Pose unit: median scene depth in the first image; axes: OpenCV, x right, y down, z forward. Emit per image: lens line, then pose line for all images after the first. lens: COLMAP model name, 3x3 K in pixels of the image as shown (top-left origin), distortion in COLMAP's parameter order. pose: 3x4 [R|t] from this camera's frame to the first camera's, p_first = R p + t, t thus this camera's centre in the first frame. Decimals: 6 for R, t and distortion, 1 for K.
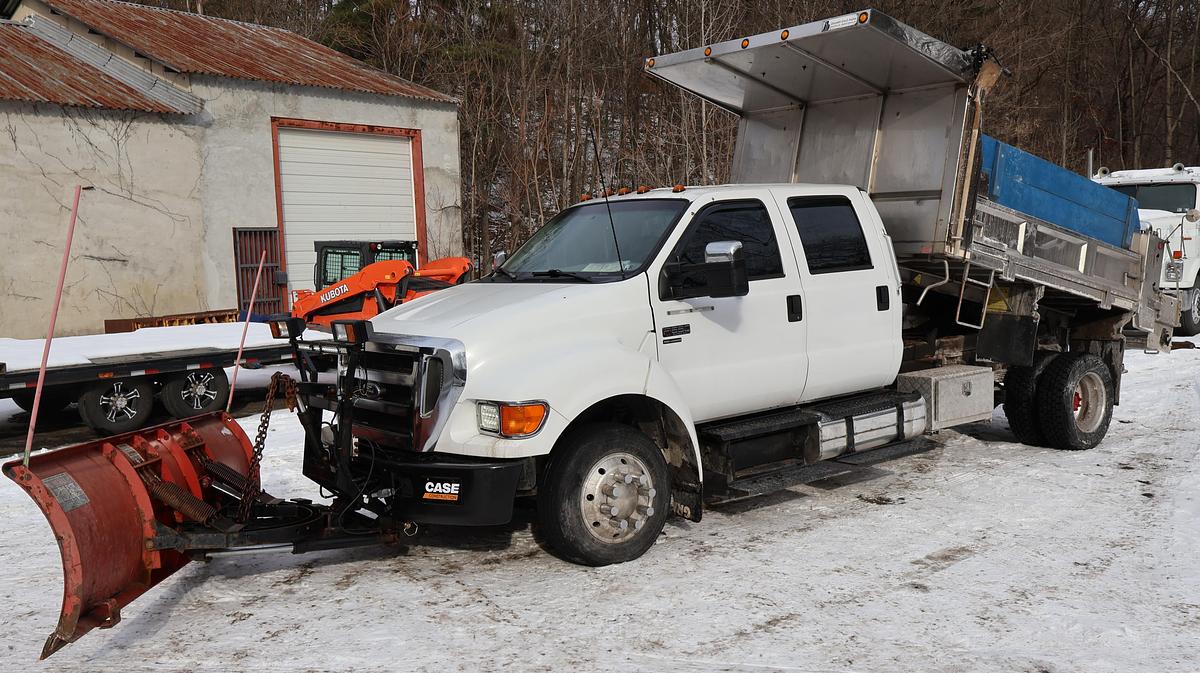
lens RADIAL K [[1075.4, 0, 573.4], [0, 1075.4, 338.7], [0, 0, 1]] dist [0.004690, 0.007874]
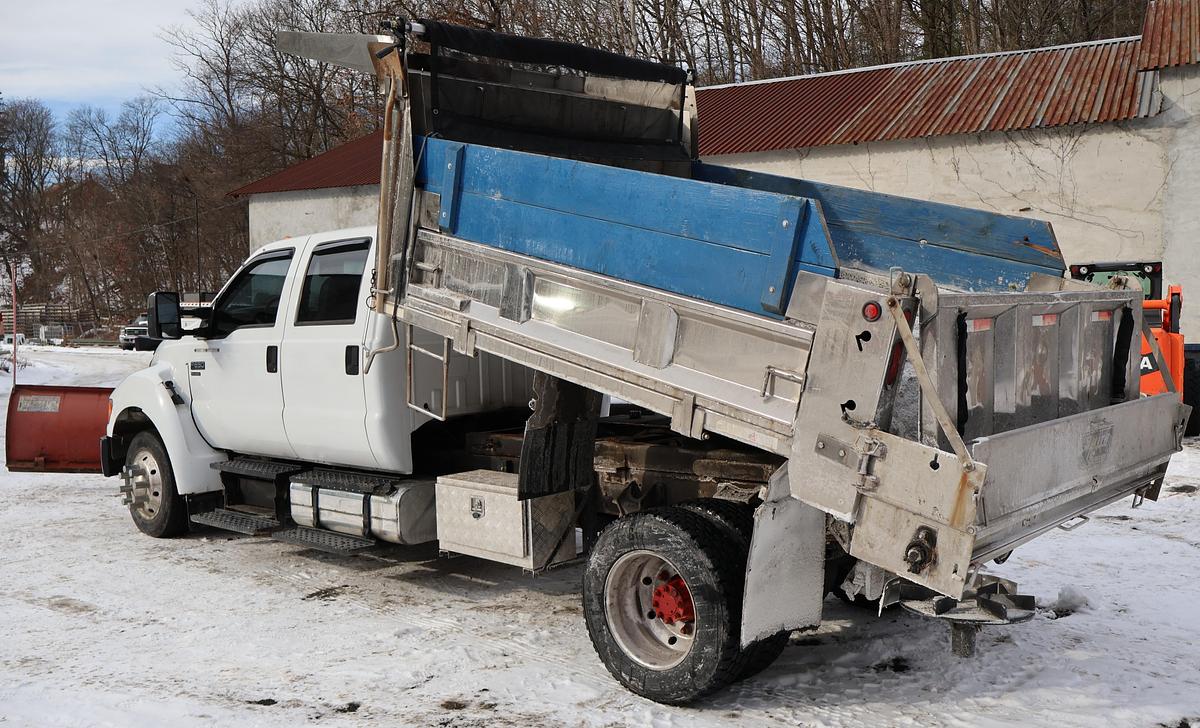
lens RADIAL K [[1046.9, 0, 606.2], [0, 1046.9, 371.5], [0, 0, 1]] dist [0.031021, -0.005176]
pose [[0.201646, 0.098406, -0.974502, 1.202773], [-0.069468, 0.993871, 0.085988, -0.120703], [0.976992, 0.050357, 0.207246, 1.100049]]
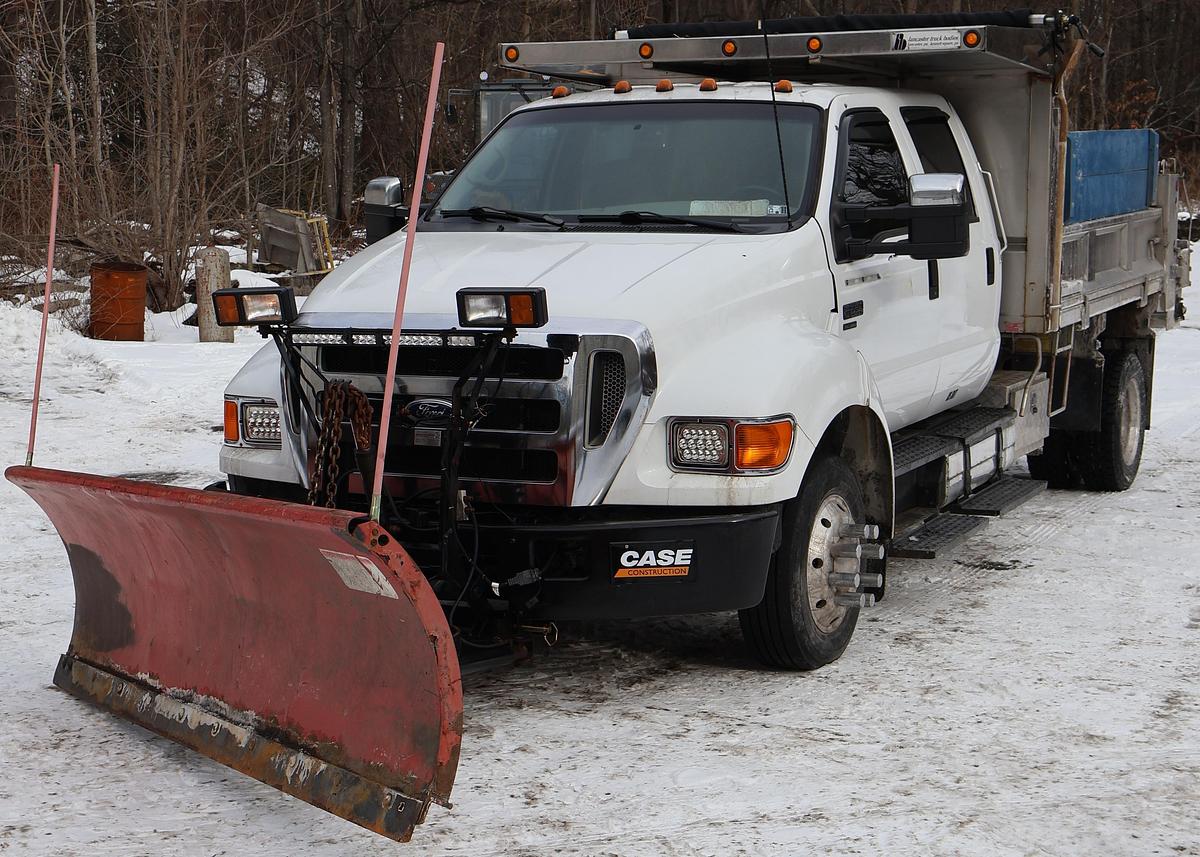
lens RADIAL K [[2061.1, 0, 591.4], [0, 2061.1, 541.5], [0, 0, 1]] dist [0.025221, 0.000000]
pose [[0.884157, -0.051801, 0.464309, -0.579160], [0.013135, 0.996197, 0.086129, 0.020720], [-0.467005, -0.070052, 0.881475, -0.033248]]
